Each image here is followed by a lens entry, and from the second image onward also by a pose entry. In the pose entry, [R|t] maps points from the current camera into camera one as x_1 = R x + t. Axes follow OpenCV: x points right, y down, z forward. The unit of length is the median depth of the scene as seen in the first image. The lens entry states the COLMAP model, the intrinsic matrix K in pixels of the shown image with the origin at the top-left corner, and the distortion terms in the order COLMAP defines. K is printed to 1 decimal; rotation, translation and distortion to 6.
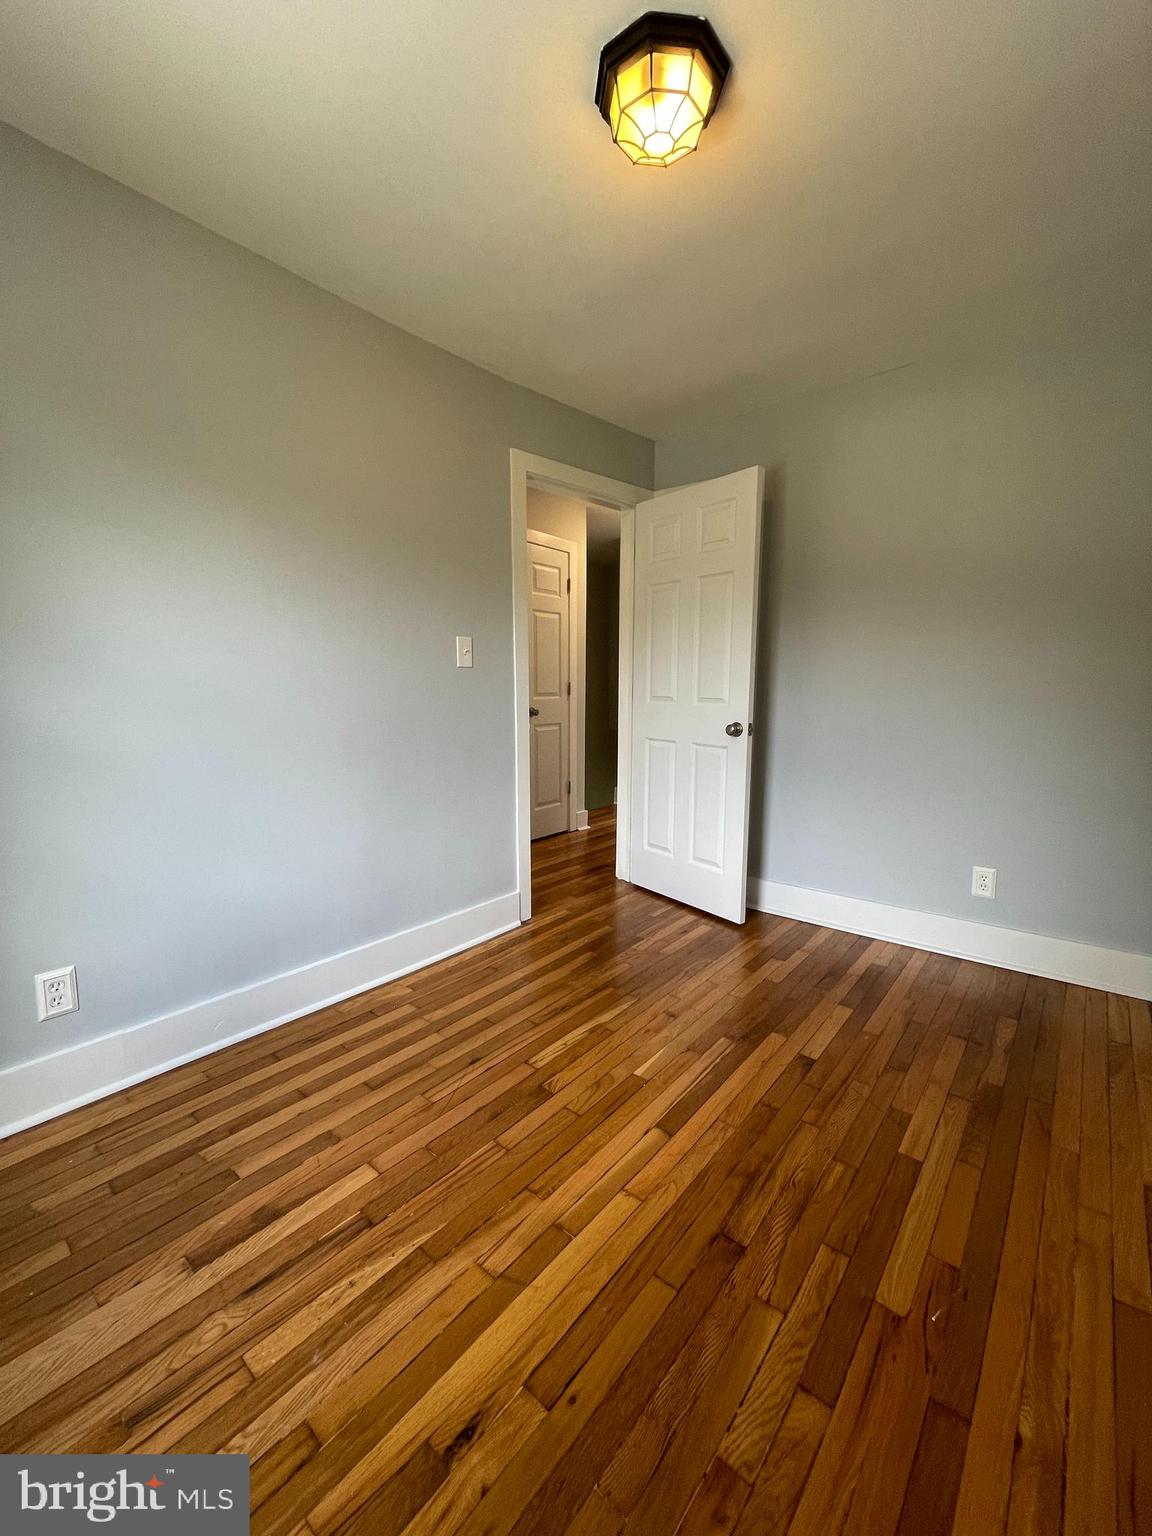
lens RADIAL K [[618.0, 0, 579.6], [0, 618.0, 766.6], [0, 0, 1]] dist [-0.014335, 0.005466]
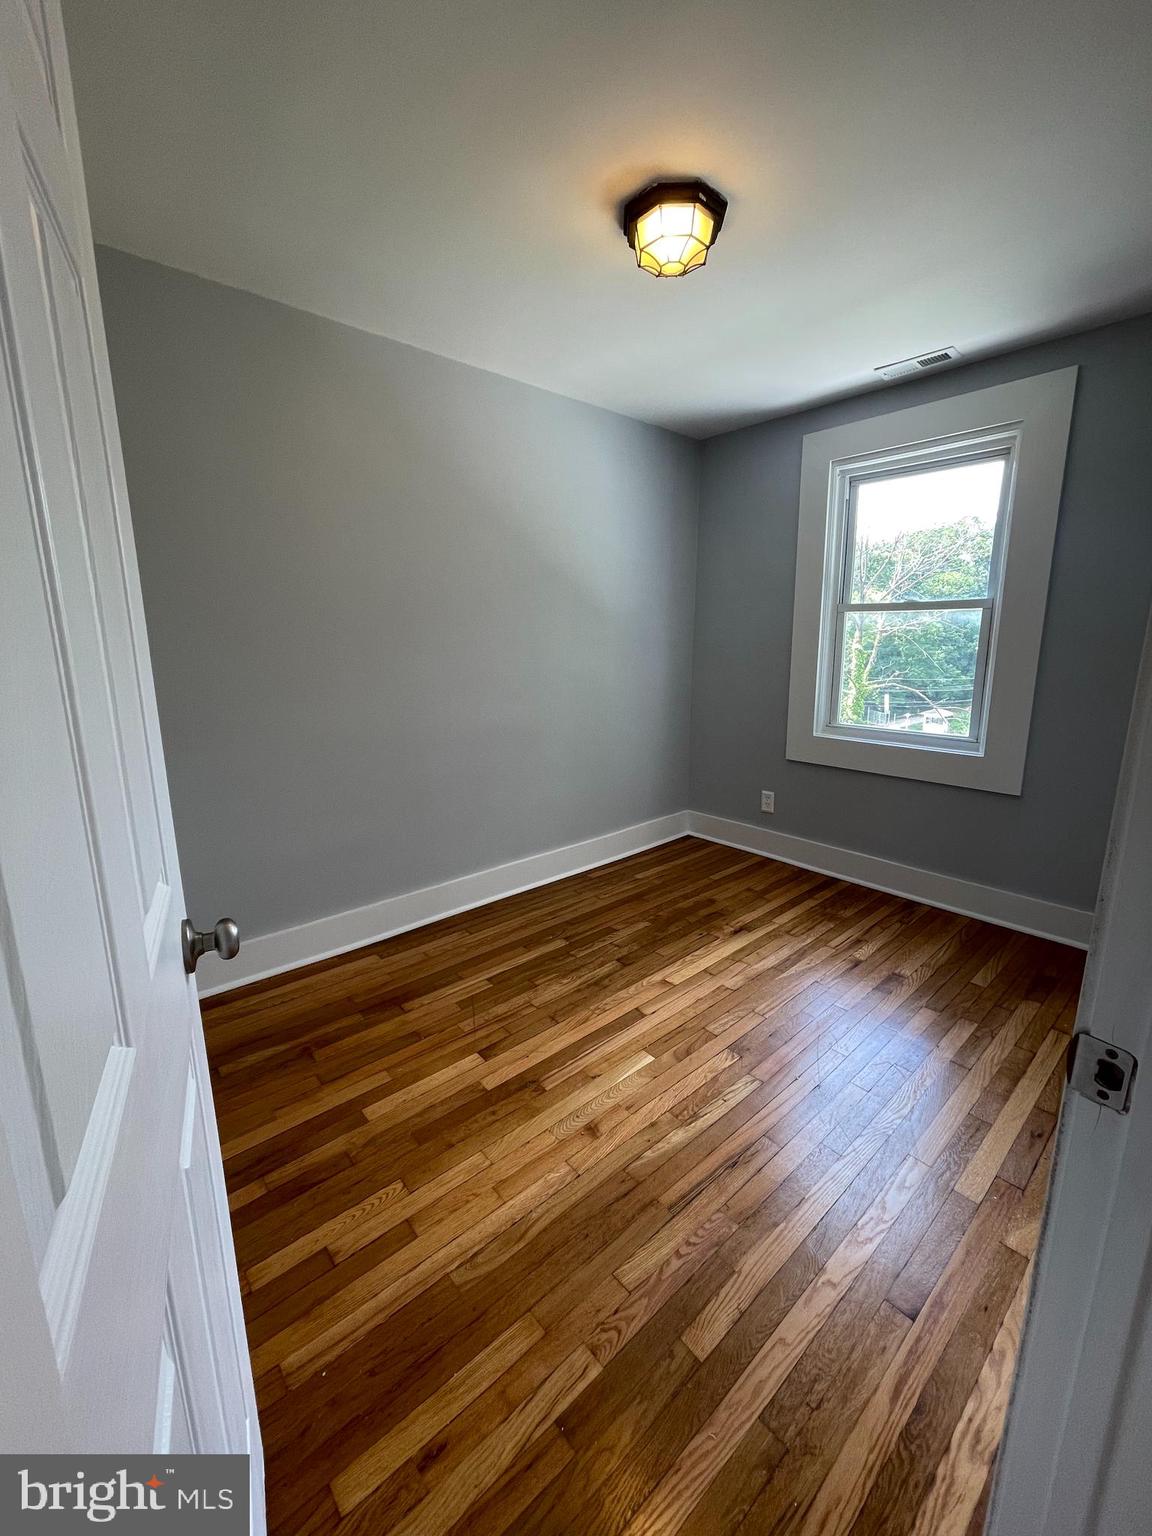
lens RADIAL K [[618.0, 0, 579.6], [0, 618.0, 766.6], [0, 0, 1]] dist [-0.014335, 0.005466]
pose [[-0.988227, -0.030701, 0.149884, 0.073491], [0.022183, 0.940555, 0.338916, -0.351866], [-0.151380, 0.338251, -0.928800, 1.887418]]
